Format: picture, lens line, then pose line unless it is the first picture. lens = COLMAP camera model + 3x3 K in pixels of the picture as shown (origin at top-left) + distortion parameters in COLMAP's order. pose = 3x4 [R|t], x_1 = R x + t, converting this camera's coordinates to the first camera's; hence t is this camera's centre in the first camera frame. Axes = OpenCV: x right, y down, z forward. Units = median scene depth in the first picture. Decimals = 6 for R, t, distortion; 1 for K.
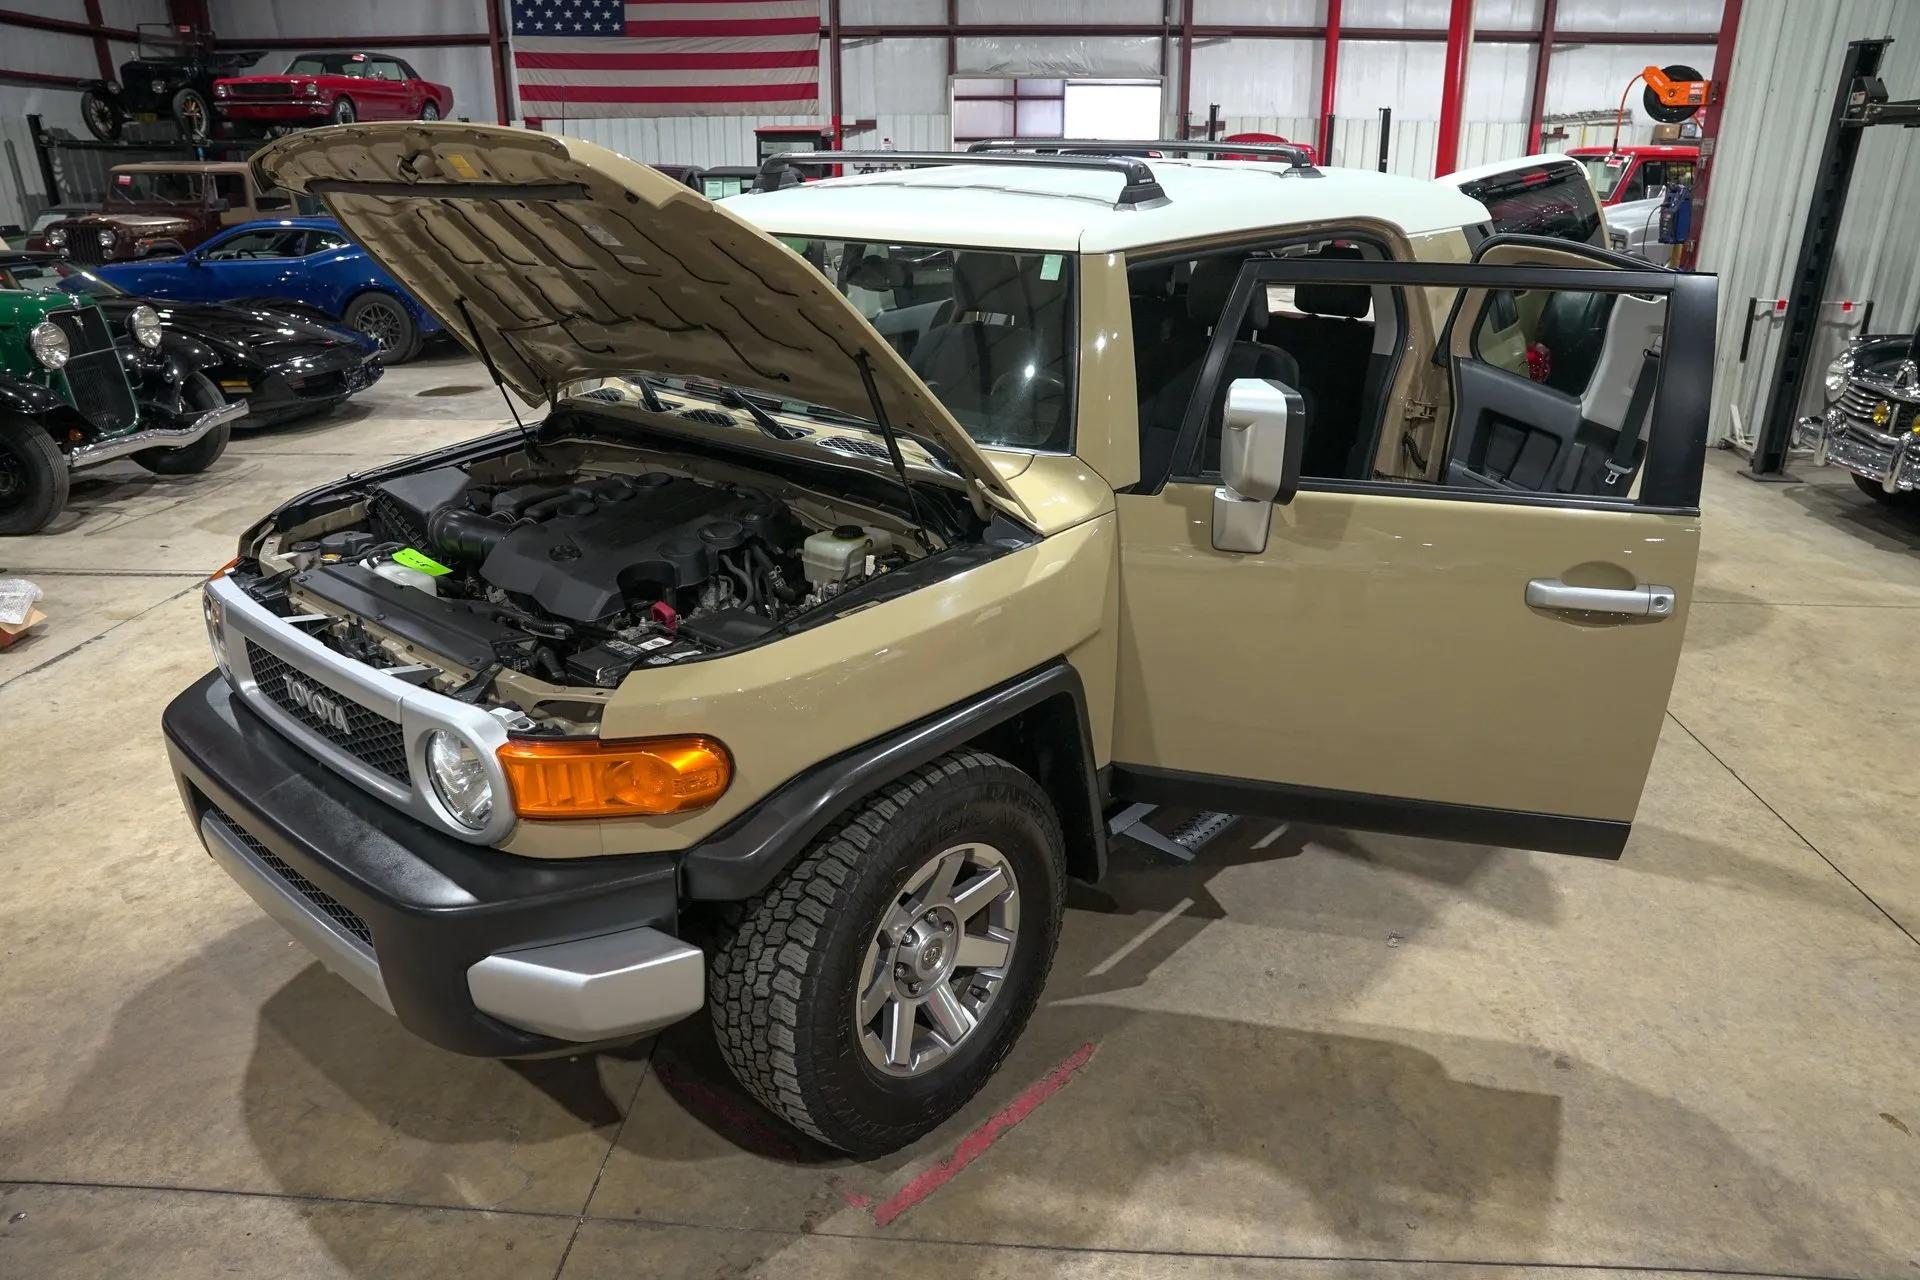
lens RADIAL K [[1315.6, 0, 966.0], [0, 1315.6, 638.3], [0, 0, 1]] dist [-0.149670, 0.116876]
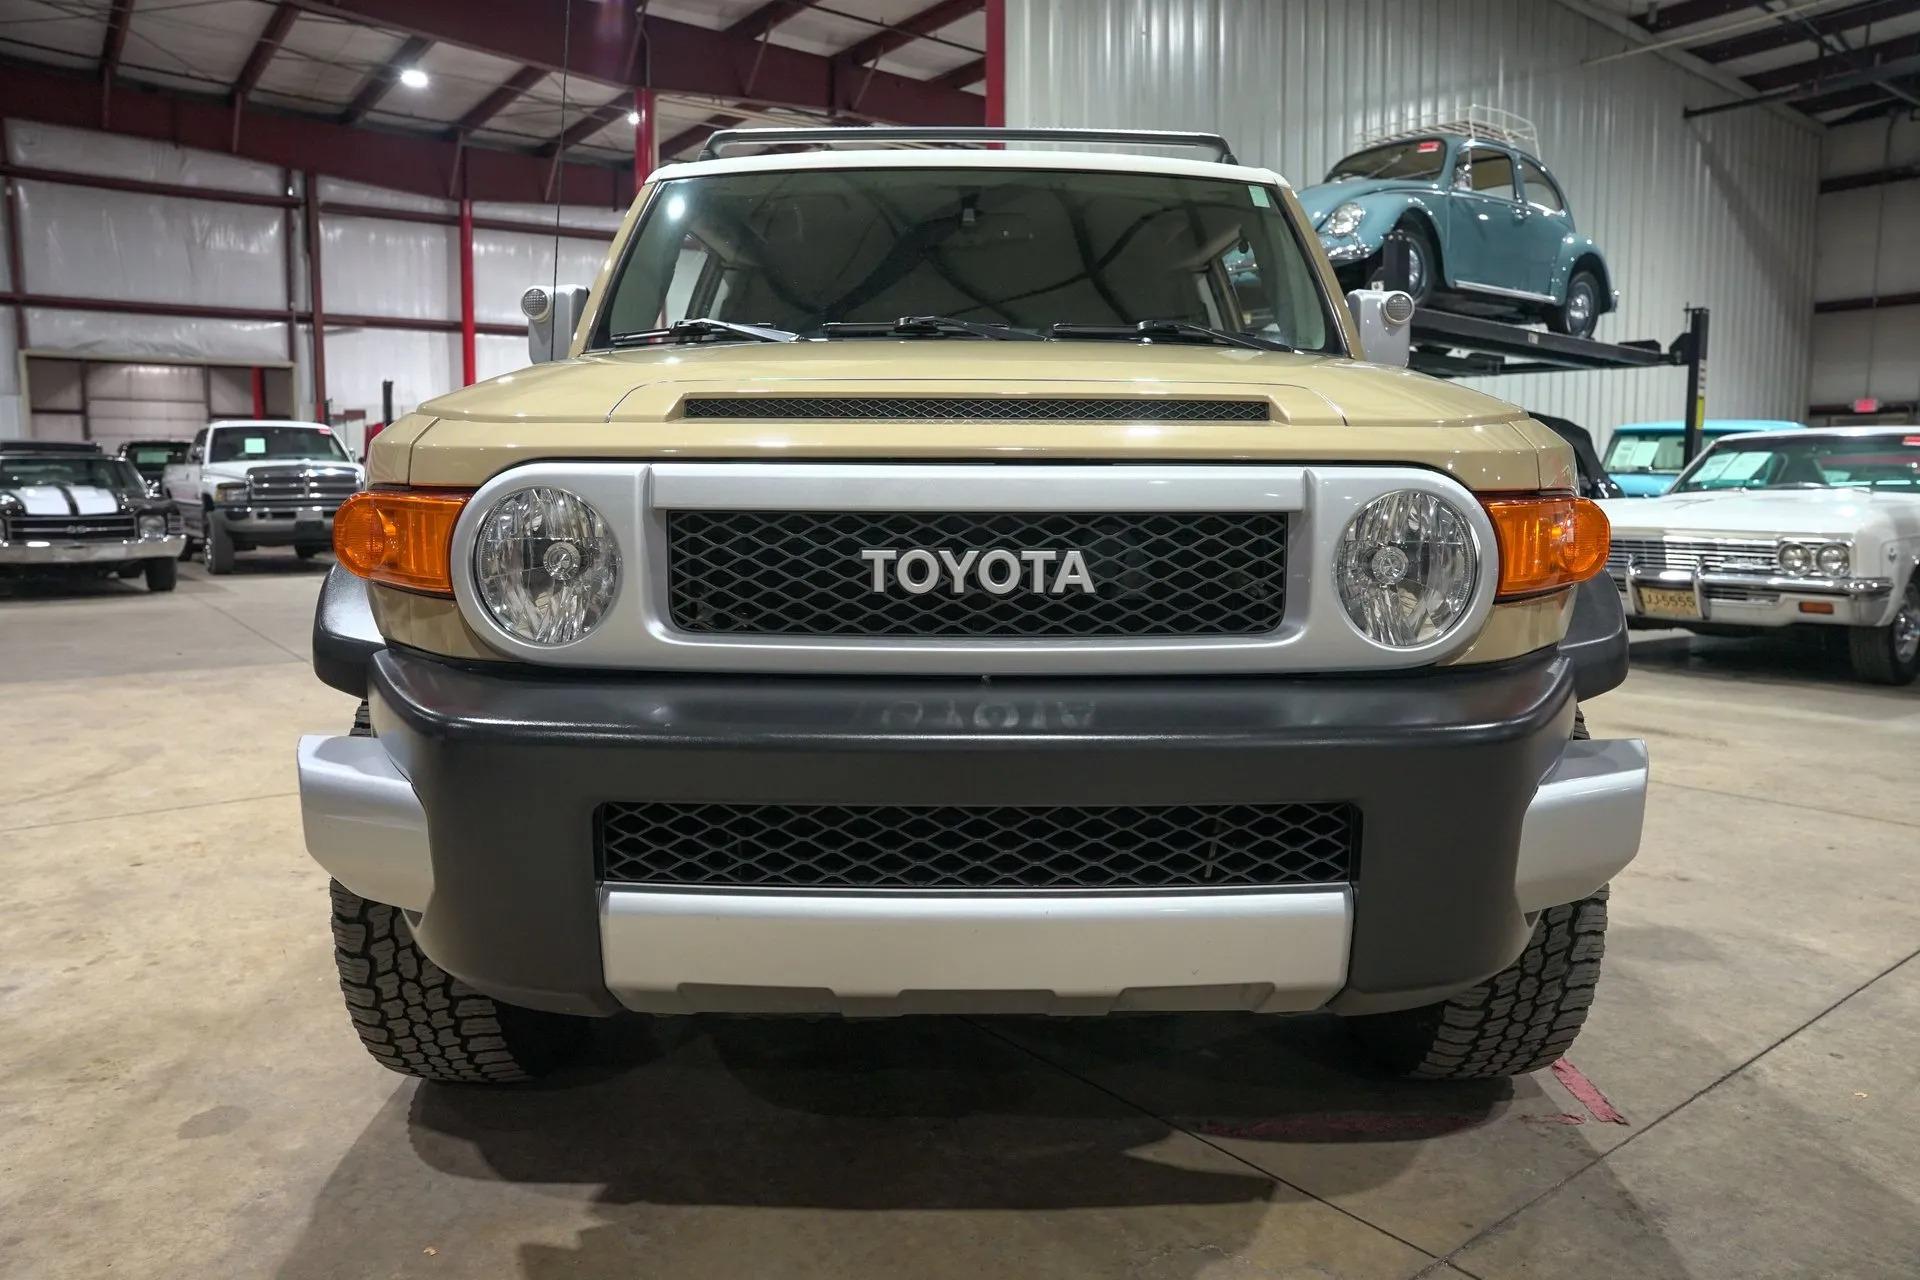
lens RADIAL K [[1315.6, 0, 966.0], [0, 1315.6, 638.3], [0, 0, 1]] dist [-0.149670, 0.116876]
pose [[0.753970, -0.073901, 0.652739, -0.678819], [0.231700, 0.959709, -0.158978, 0.132353], [-0.614691, 0.271104, 0.740714, 0.410993]]
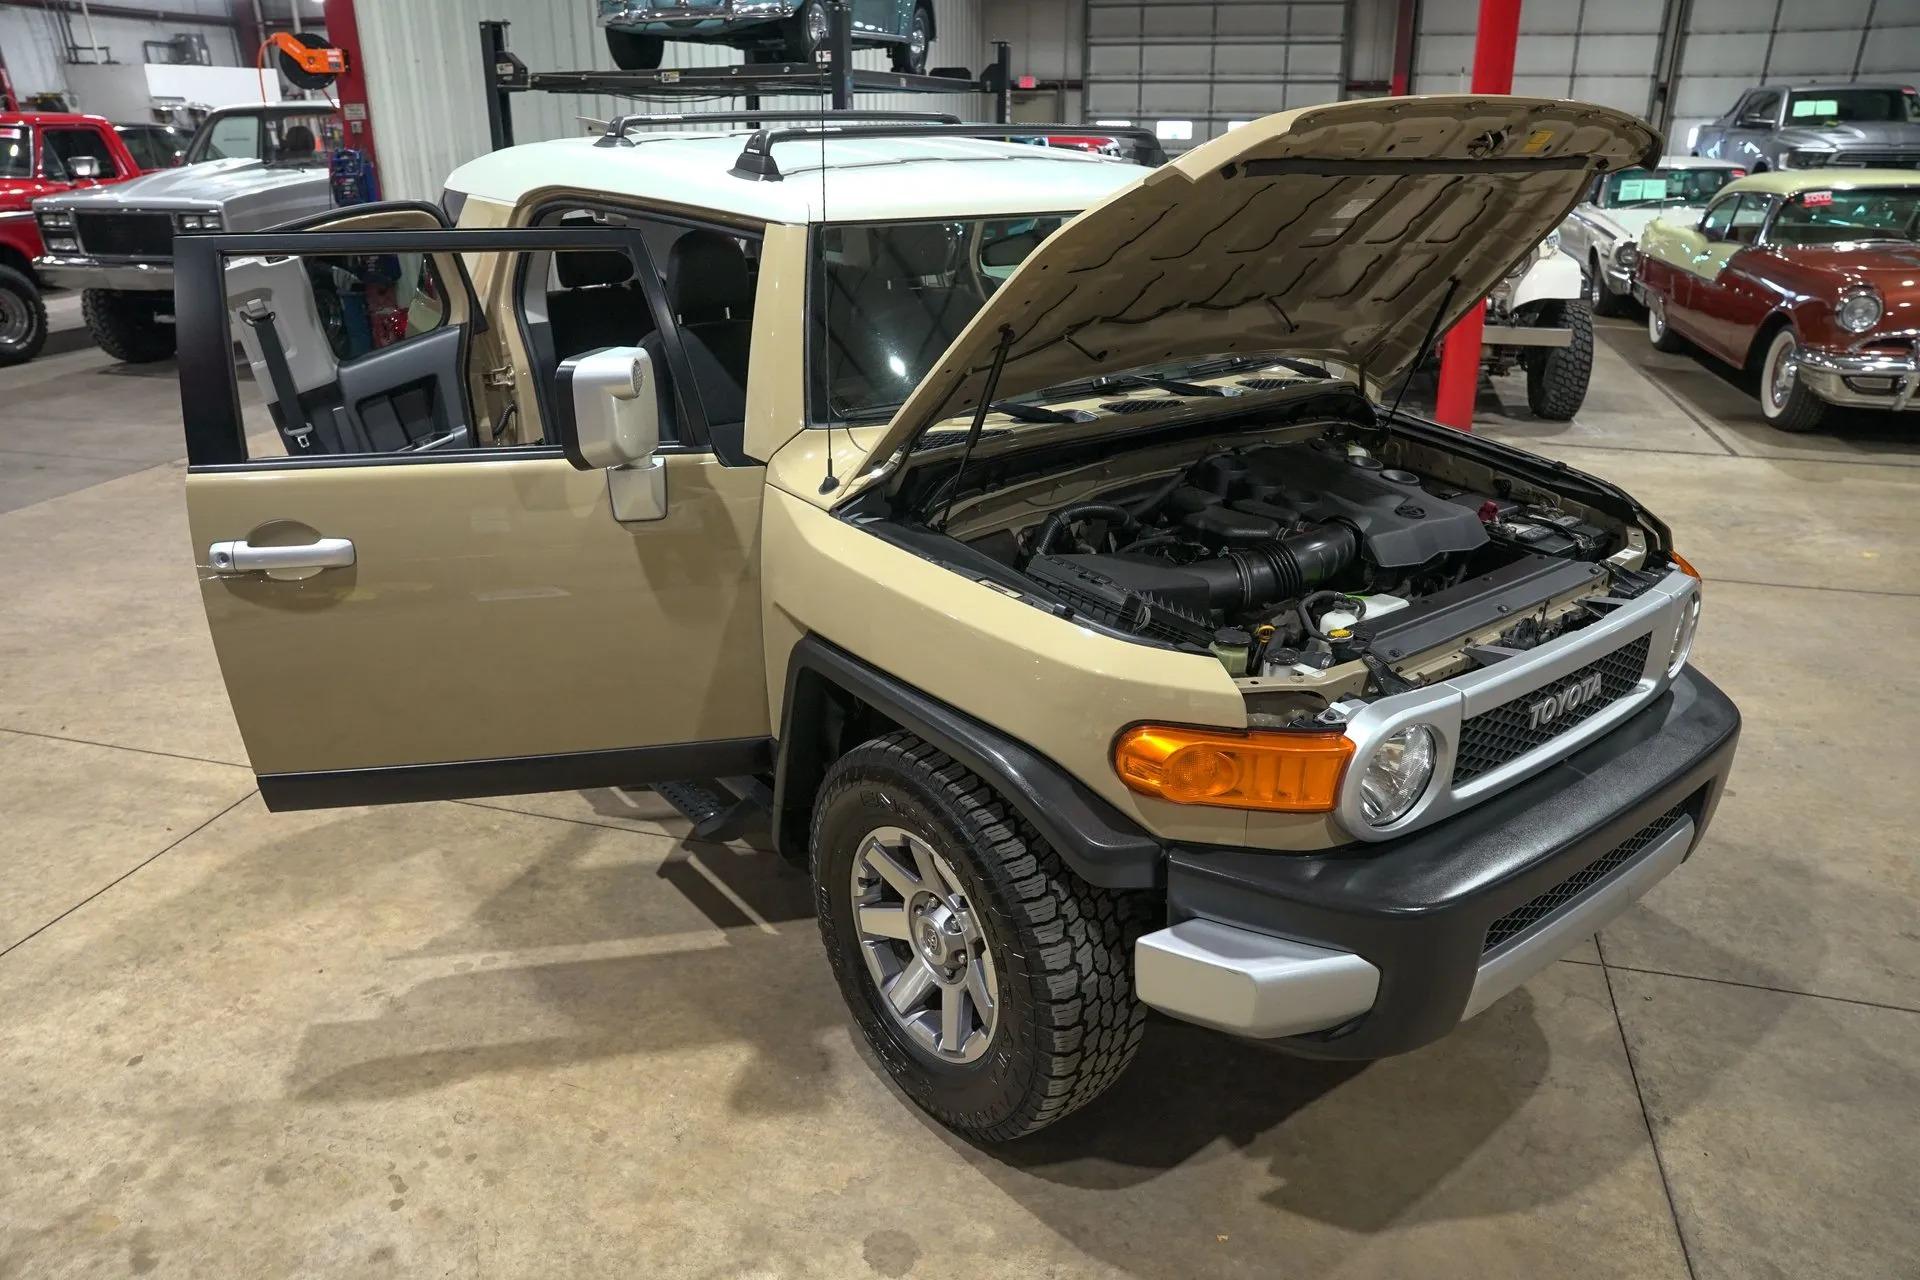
lens RADIAL K [[1315.6, 0, 966.0], [0, 1315.6, 638.3], [0, 0, 1]] dist [-0.149670, 0.116876]
pose [[0.201450, -0.371560, 0.906290, -1.077853], [0.349952, 0.891492, 0.287706, -0.314873], [-0.914850, 0.259200, 0.309620, 0.814517]]
